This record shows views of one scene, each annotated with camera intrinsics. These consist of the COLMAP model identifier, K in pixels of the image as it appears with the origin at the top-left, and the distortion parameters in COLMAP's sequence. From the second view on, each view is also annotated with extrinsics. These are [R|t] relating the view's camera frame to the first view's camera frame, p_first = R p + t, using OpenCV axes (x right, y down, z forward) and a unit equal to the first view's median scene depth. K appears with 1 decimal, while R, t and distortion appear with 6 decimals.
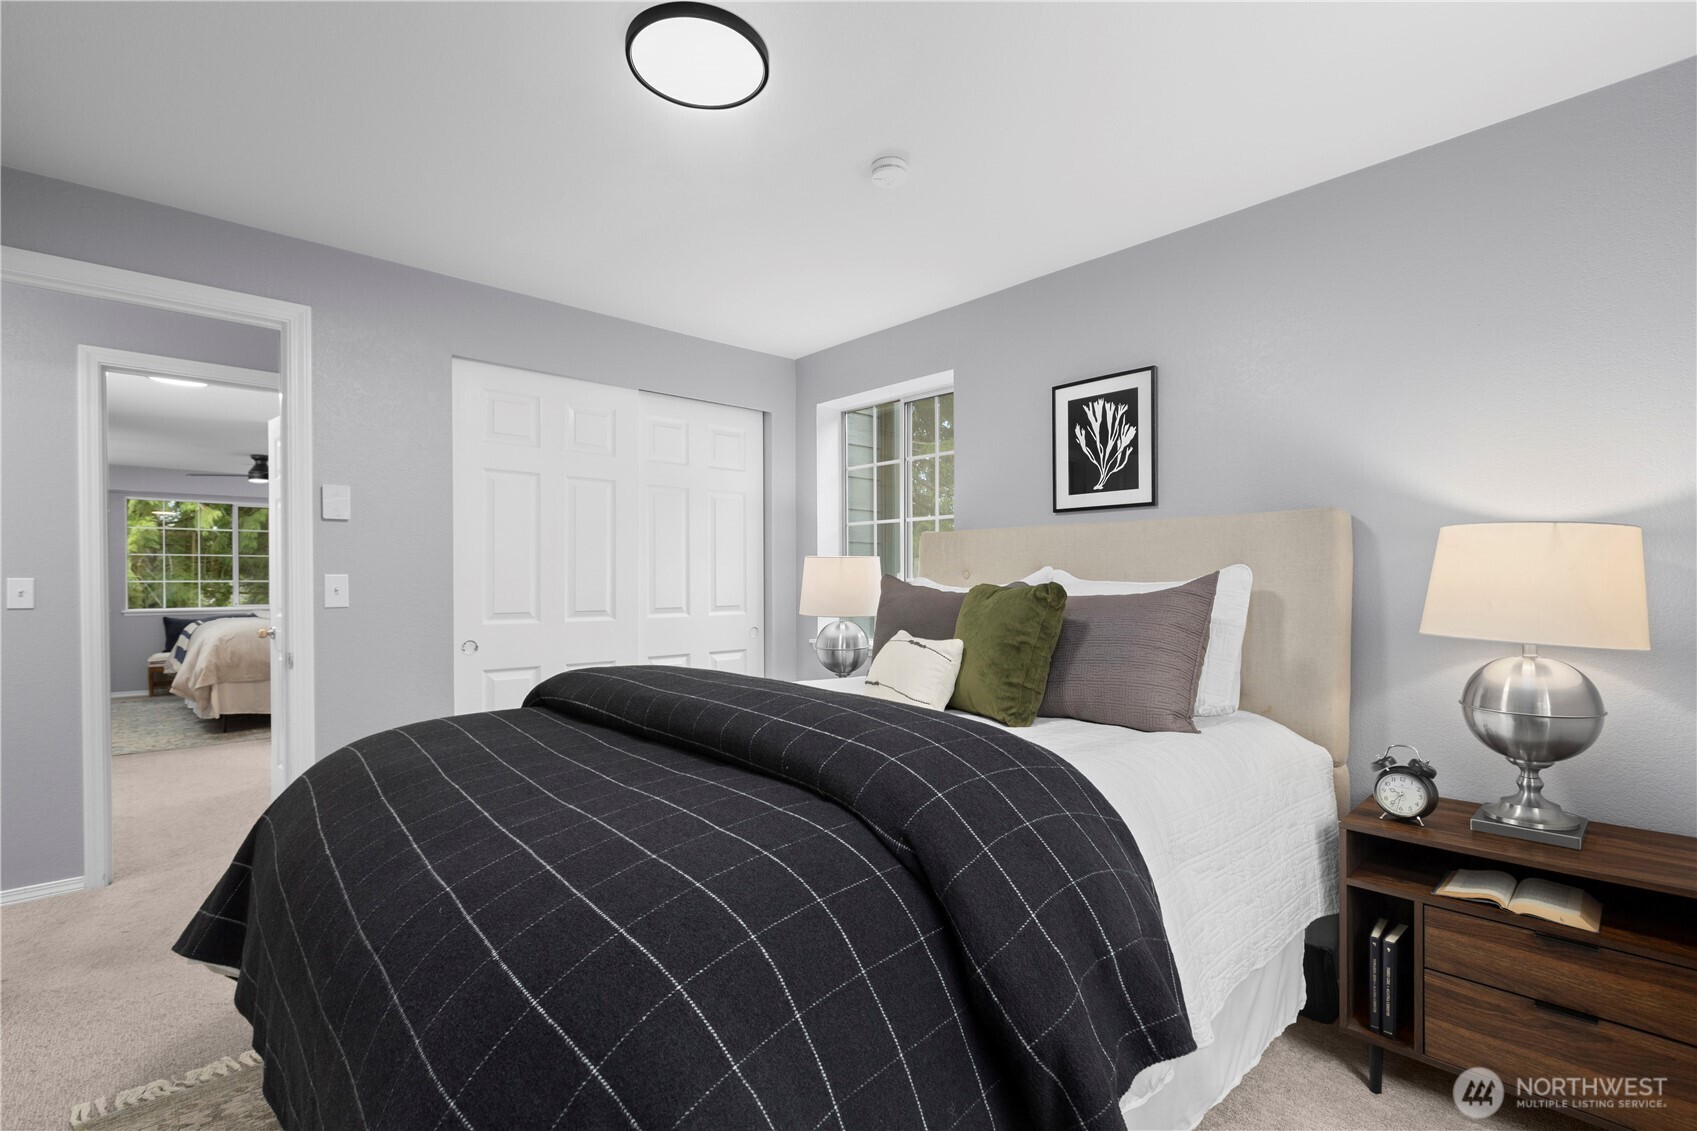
lens RADIAL K [[779.7, 0, 845.6], [0, 779.7, 570.2], [0, 0, 1]] dist [-0.000763, 0.000107]
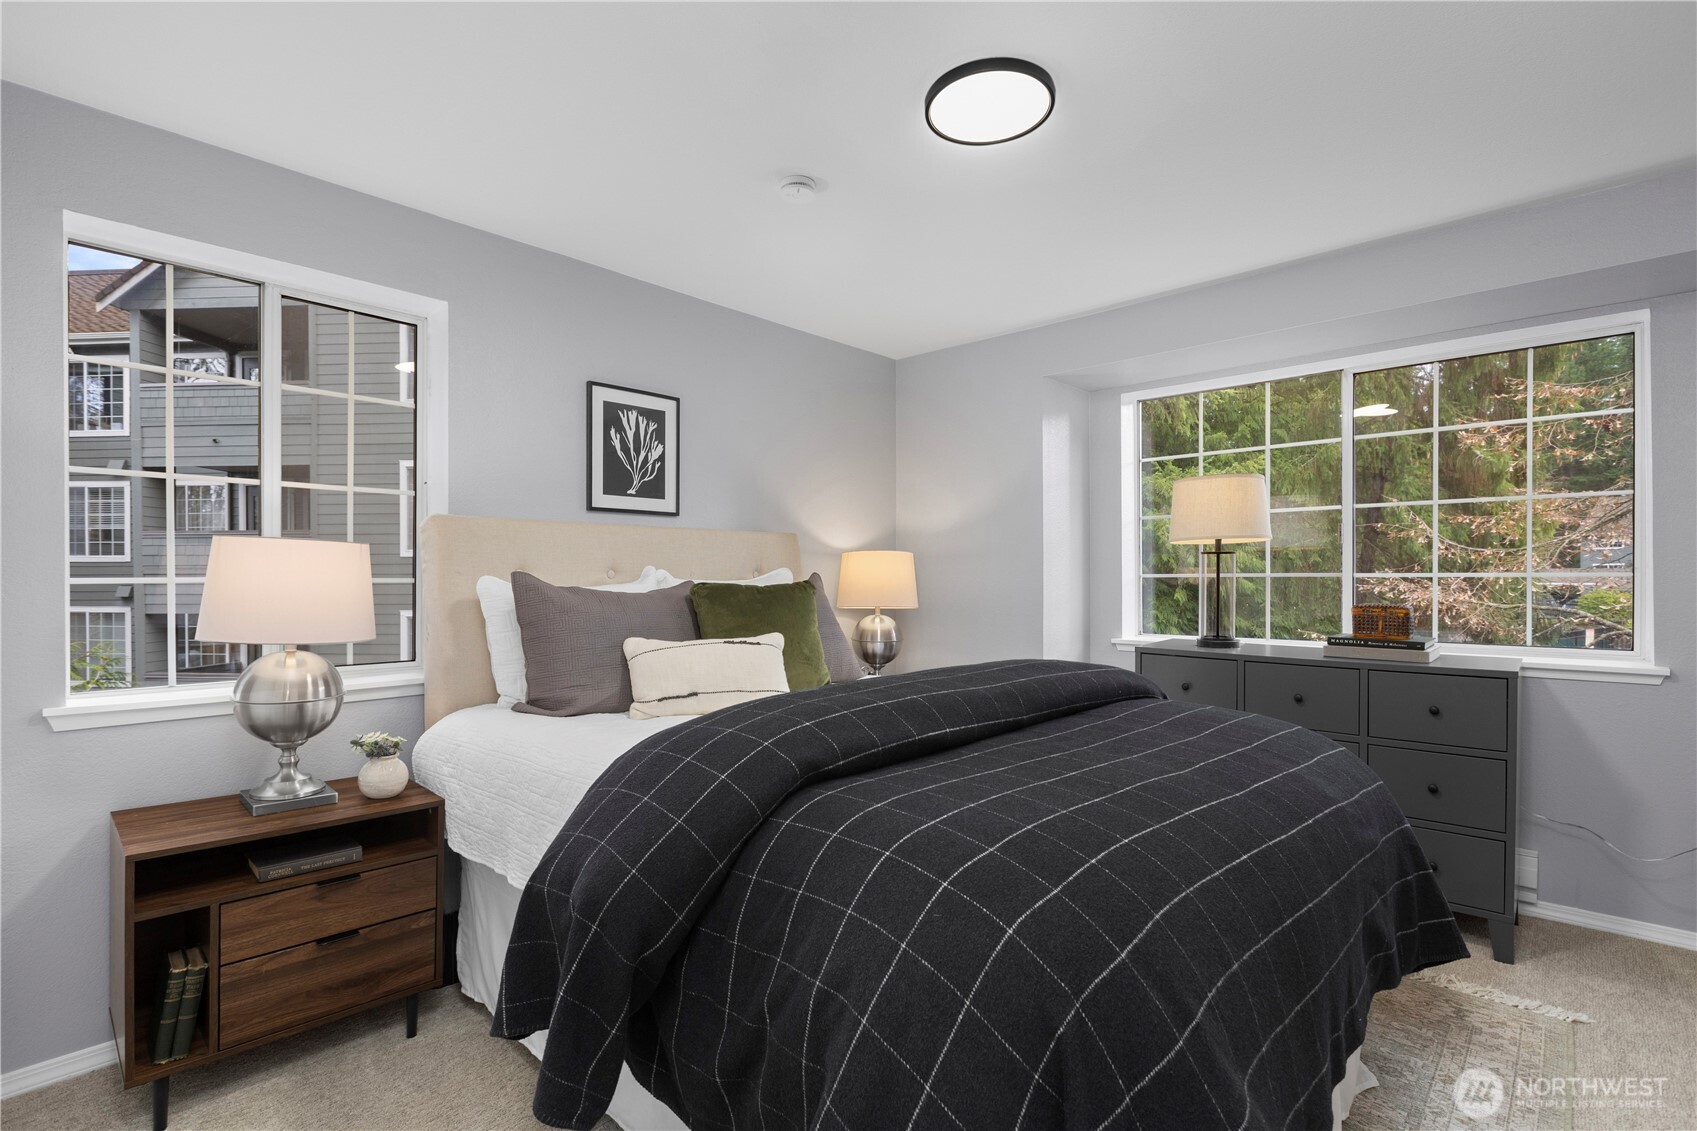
lens RADIAL K [[822.3, 0, 845.2], [0, 822.3, 575.5], [0, 0, 1]] dist [-0.003650, -0.000306]
pose [[-0.074932, -0.000970, 0.997188, -0.829043], [-0.015738, 0.999876, -0.000210, 0.004167], [-0.997064, -0.015710, -0.074938, 0.794747]]
